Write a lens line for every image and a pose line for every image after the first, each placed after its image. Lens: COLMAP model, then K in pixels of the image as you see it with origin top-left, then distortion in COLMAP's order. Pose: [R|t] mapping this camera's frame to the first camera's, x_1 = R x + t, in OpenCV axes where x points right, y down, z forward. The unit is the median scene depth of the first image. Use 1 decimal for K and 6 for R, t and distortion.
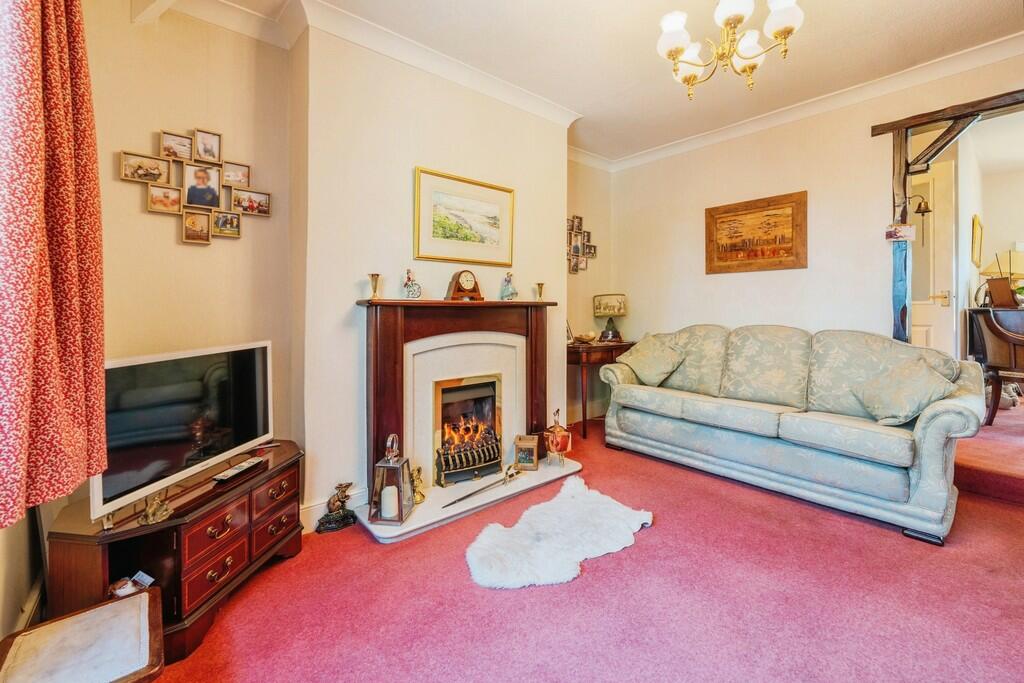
lens RADIAL K [[425.6, 0, 511.1], [0, 425.6, 308.6], [0, 0, 1]] dist [0.000466, -0.000013]
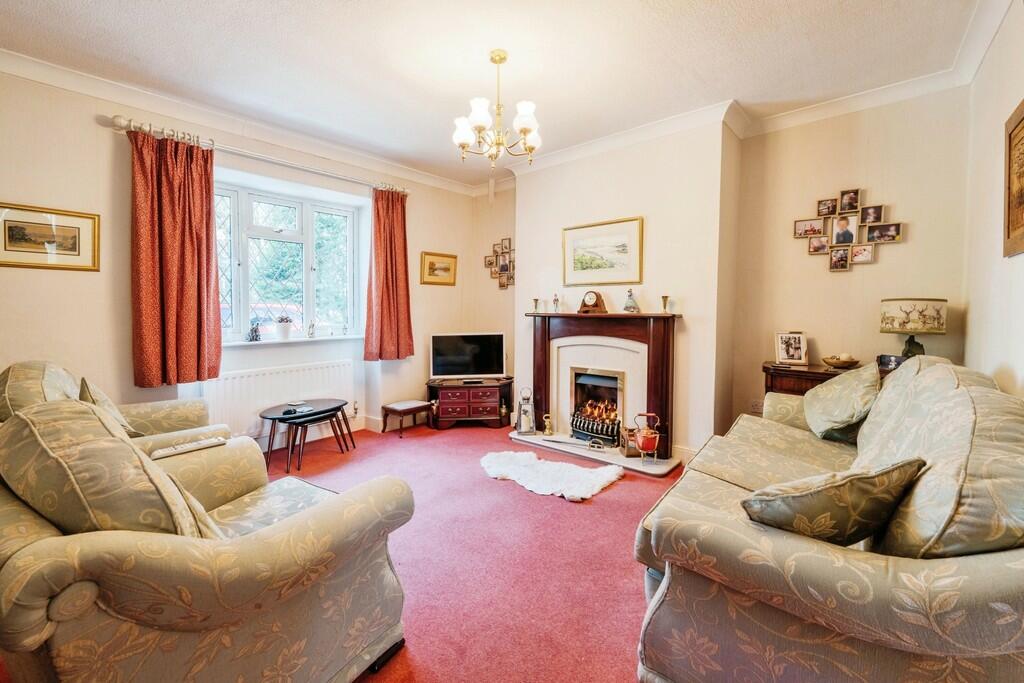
lens RADIAL K [[425.6, 0, 511.1], [0, 425.6, 308.6], [0, 0, 1]] dist [0.000466, -0.000013]
pose [[0.163179, 0.005155, -0.986583, 1.236458], [0.008353, 0.999943, 0.006606, -0.045498], [0.986561, -0.009319, 0.163126, 0.525593]]
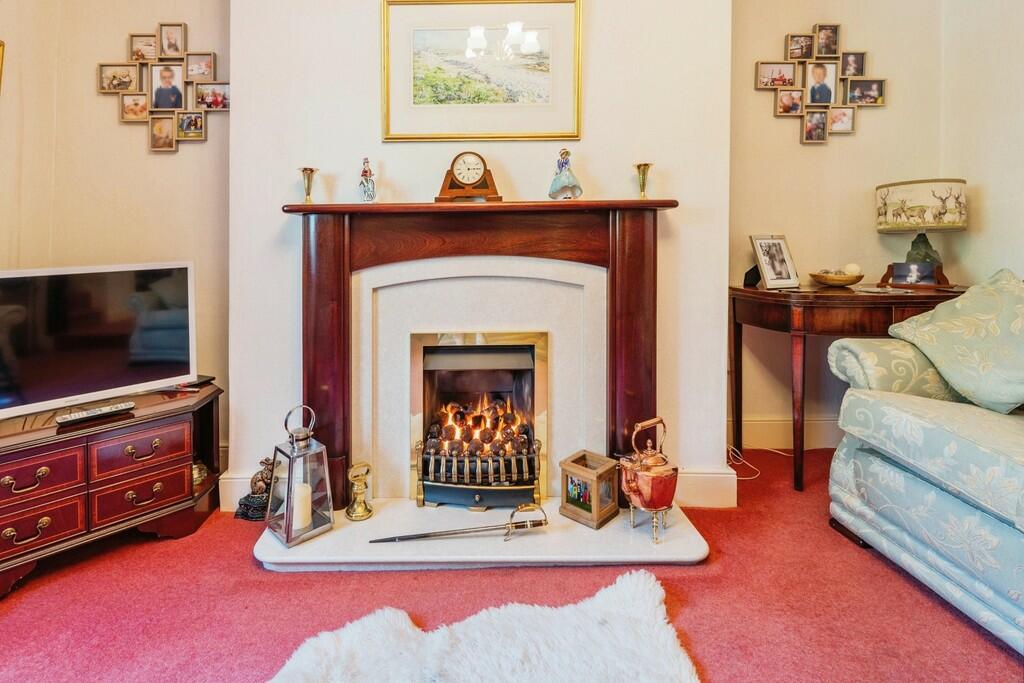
lens RADIAL K [[517.8, 0, 462.9], [0, 517.8, 241.1], [0, 0, 1]] dist [0.001299, -0.000128]
pose [[0.762111, -0.002689, -0.647441, 0.359923], [0.013489, 0.999840, 0.011726, 0.025858], [0.647306, -0.017670, 0.762025, 0.451476]]
